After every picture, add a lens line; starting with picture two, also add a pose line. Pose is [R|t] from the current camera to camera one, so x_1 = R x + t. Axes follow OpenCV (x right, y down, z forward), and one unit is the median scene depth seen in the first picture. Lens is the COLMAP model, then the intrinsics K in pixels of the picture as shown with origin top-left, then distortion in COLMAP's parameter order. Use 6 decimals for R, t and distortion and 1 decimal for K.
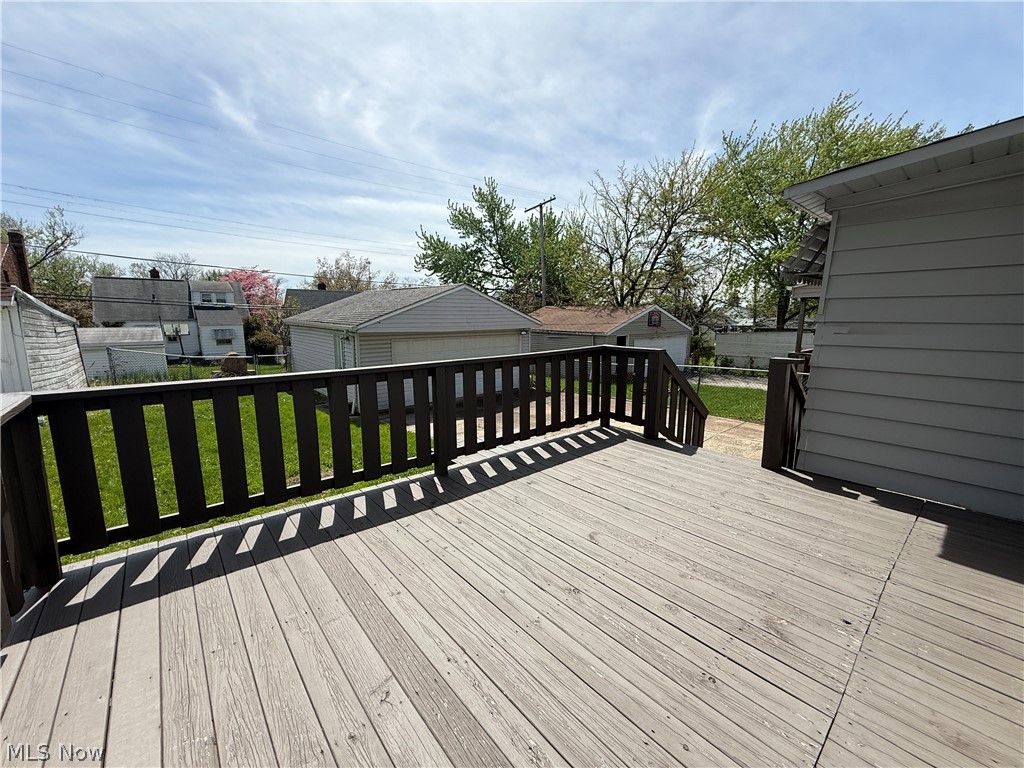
lens RADIAL K [[417.9, 0, 519.9], [0, 417.9, 373.6], [0, 0, 1]] dist [-0.018654, -0.000268]
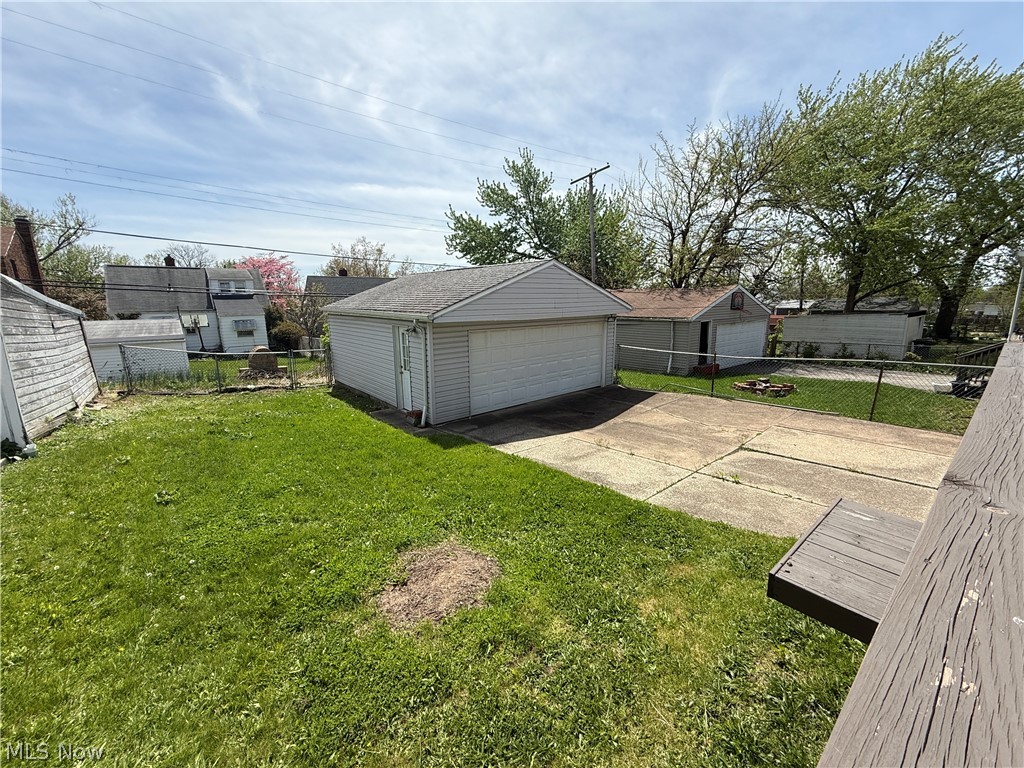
lens RADIAL K [[405.8, 0, 512.0], [0, 405.8, 384.0], [0, 0, 1]] dist [-0.015234, 0.000048]
pose [[0.999582, -0.008647, -0.027585, -0.078053], [0.010350, 0.998010, 0.062200, -0.010566], [0.026992, -0.062460, 0.997682, 0.083758]]
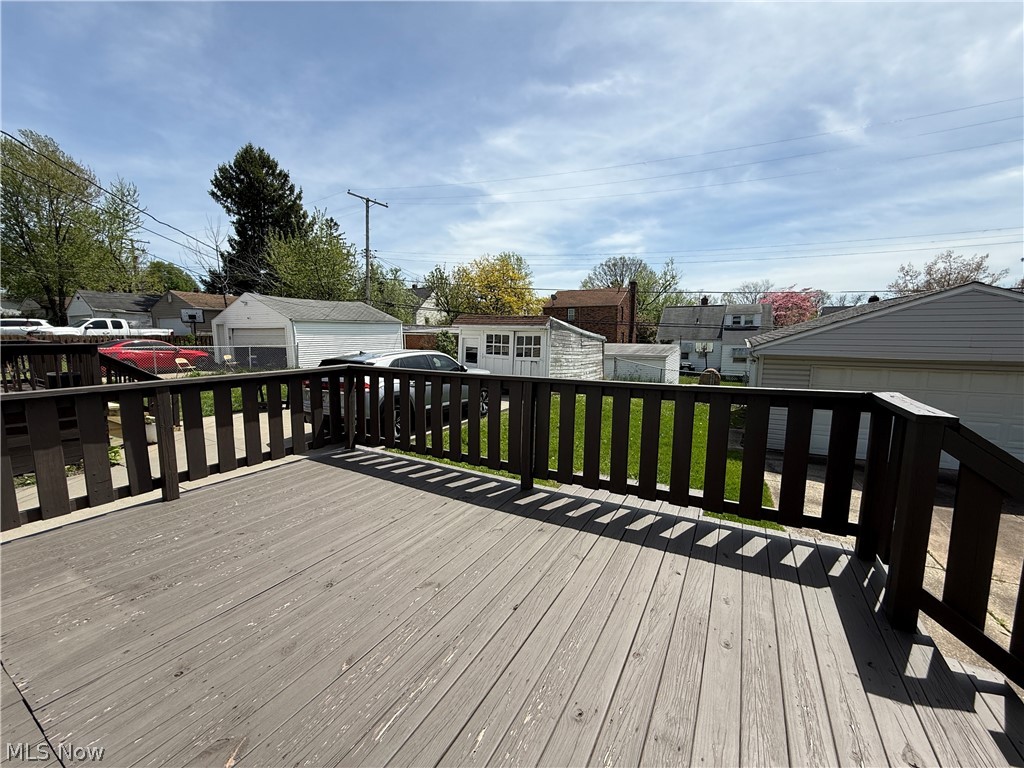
lens RADIAL K [[397.5, 0, 512.0], [0, 397.5, 384.0], [0, 0, 1]] dist [-0.001855, -0.000133]
pose [[0.323375, 0.115061, -0.939249, 0.090268], [-0.131109, 0.988454, 0.075949, -0.011038], [0.937144, 0.098584, 0.334727, 0.078360]]
